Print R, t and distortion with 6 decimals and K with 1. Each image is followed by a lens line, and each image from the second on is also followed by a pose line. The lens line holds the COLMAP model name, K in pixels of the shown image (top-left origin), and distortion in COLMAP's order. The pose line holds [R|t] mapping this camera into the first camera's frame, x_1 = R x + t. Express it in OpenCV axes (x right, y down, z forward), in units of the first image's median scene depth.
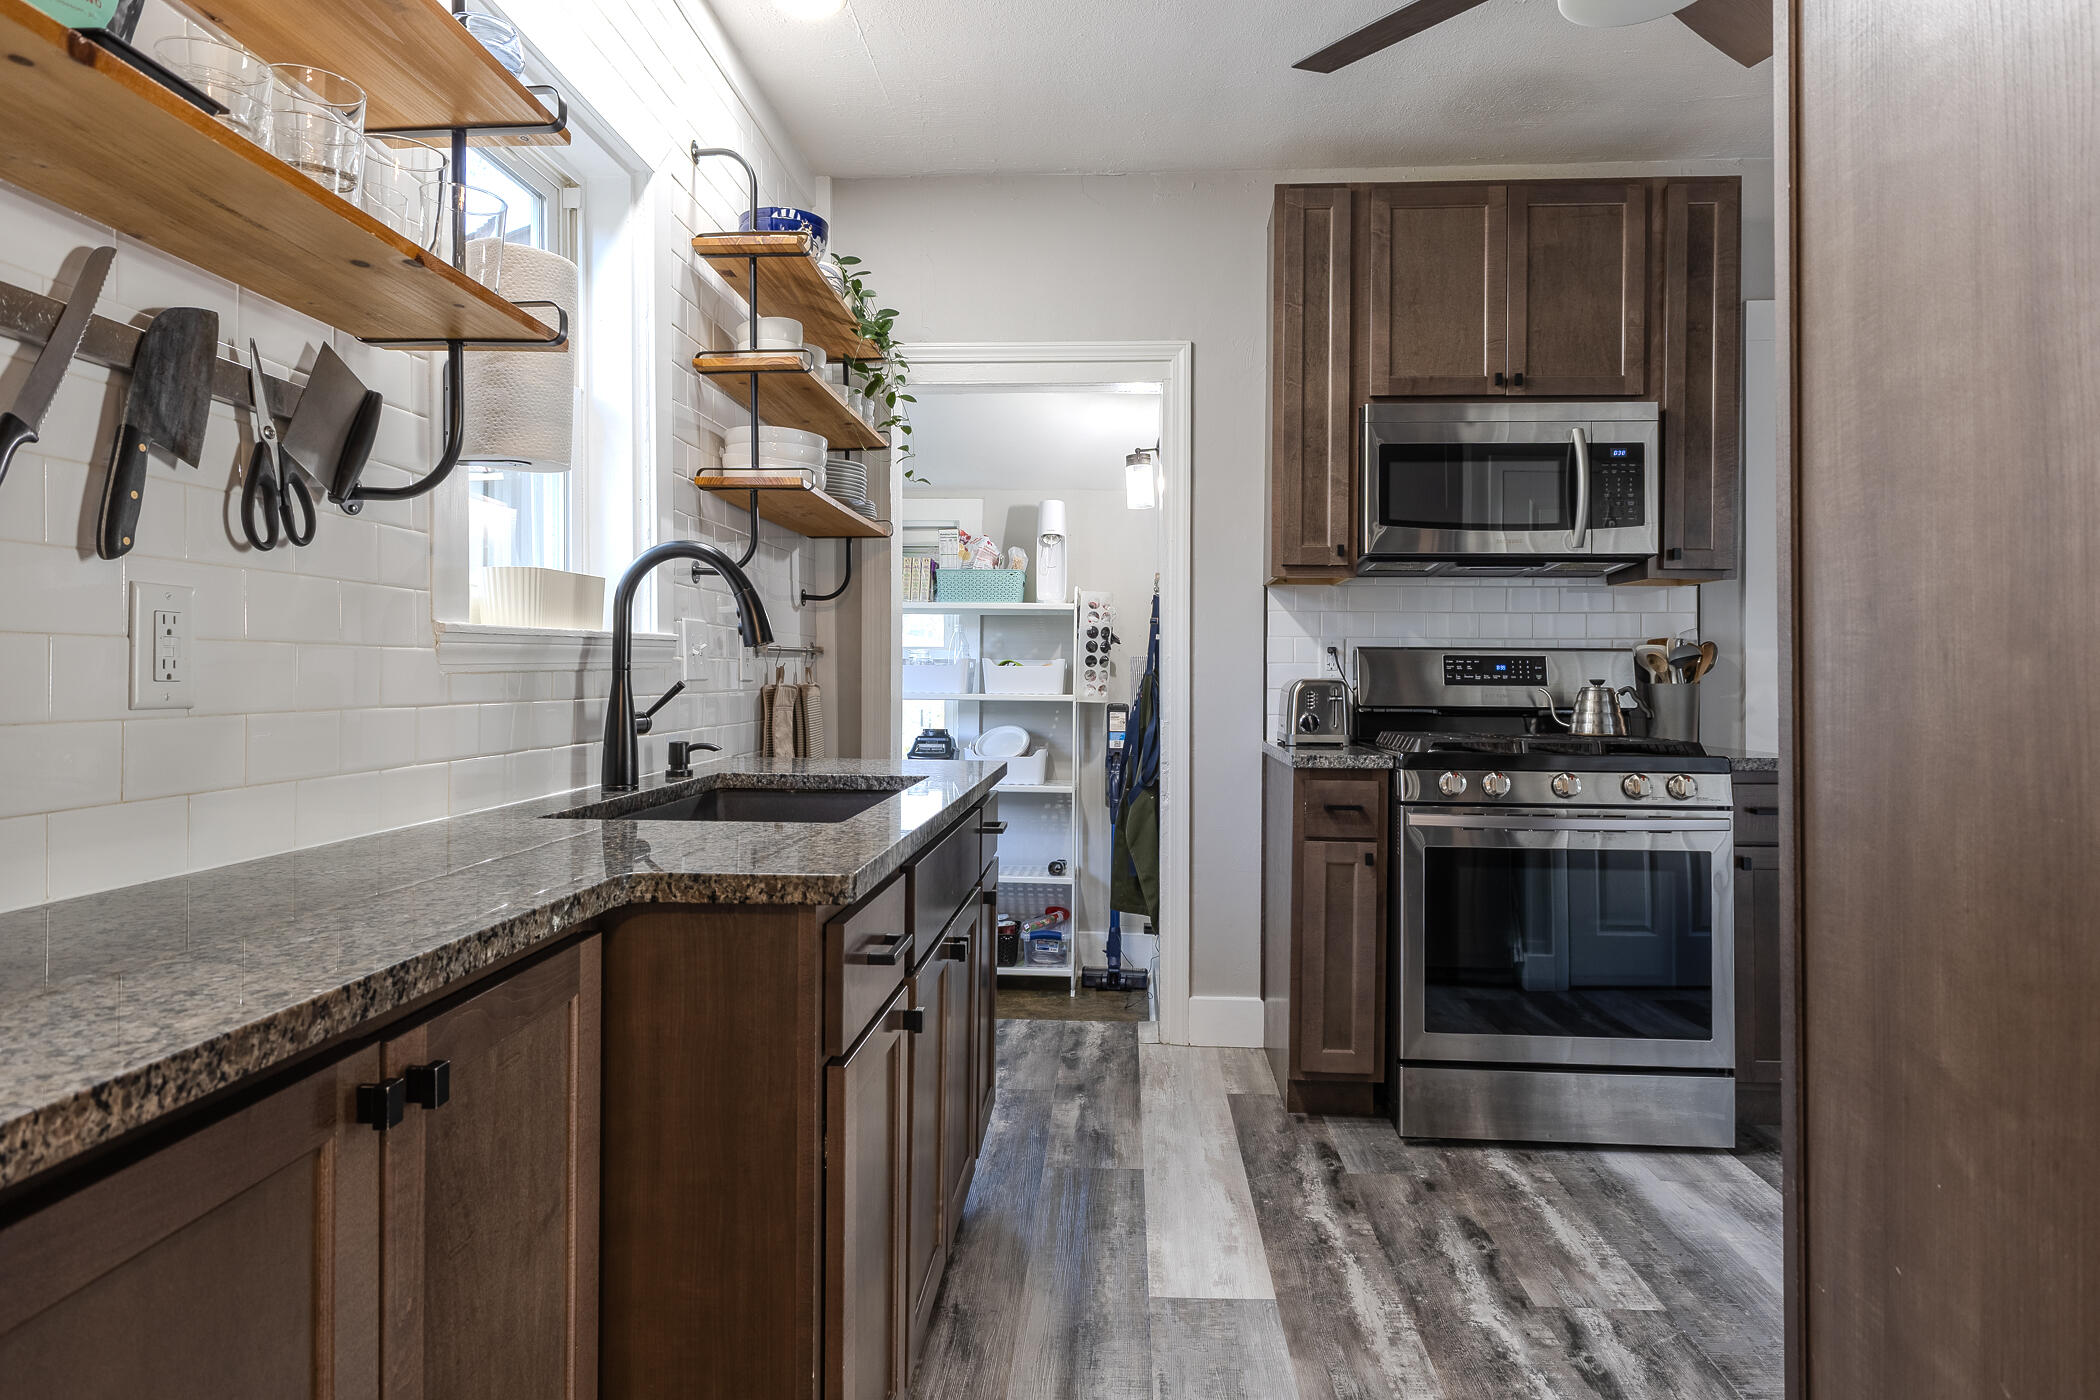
lens RADIAL K [[1169.0, 0, 1051.4], [0, 1169.0, 685.9], [0, 0, 1]] dist [0.000985, 0.000152]
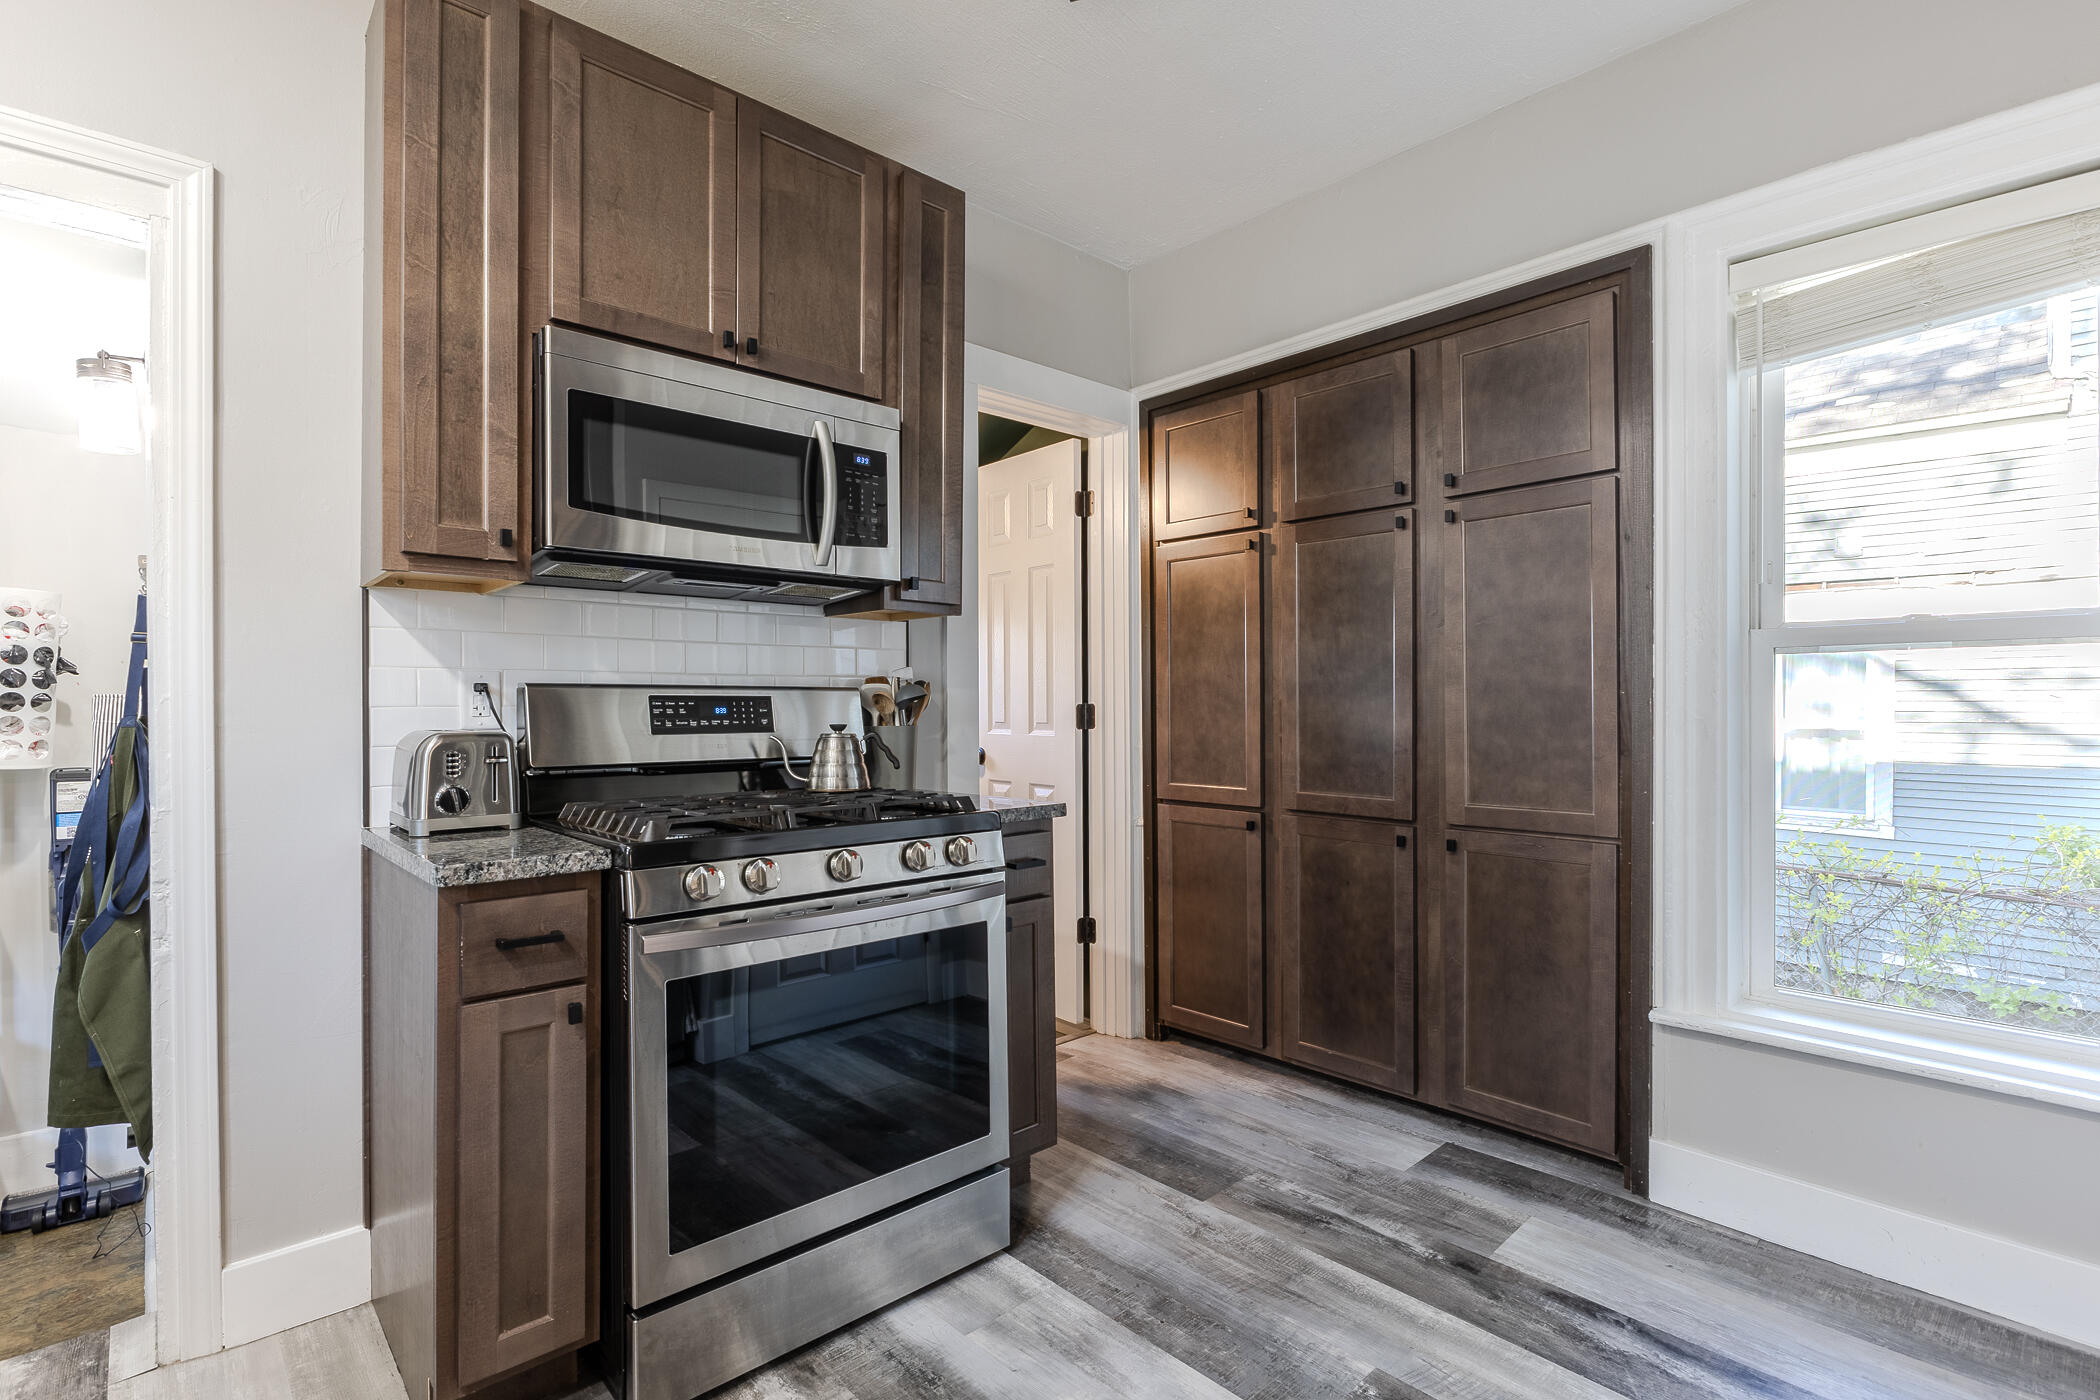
lens RADIAL K [[979.9, 0, 1057.9], [0, 979.9, 701.4], [0, 0, 1]] dist [-0.008268, -0.001096]
pose [[0.679153, -0.006064, 0.733972, 0.053192], [0.015623, 0.999859, -0.006195, -0.015086], [-0.733831, 0.015674, 0.679152, 0.397723]]
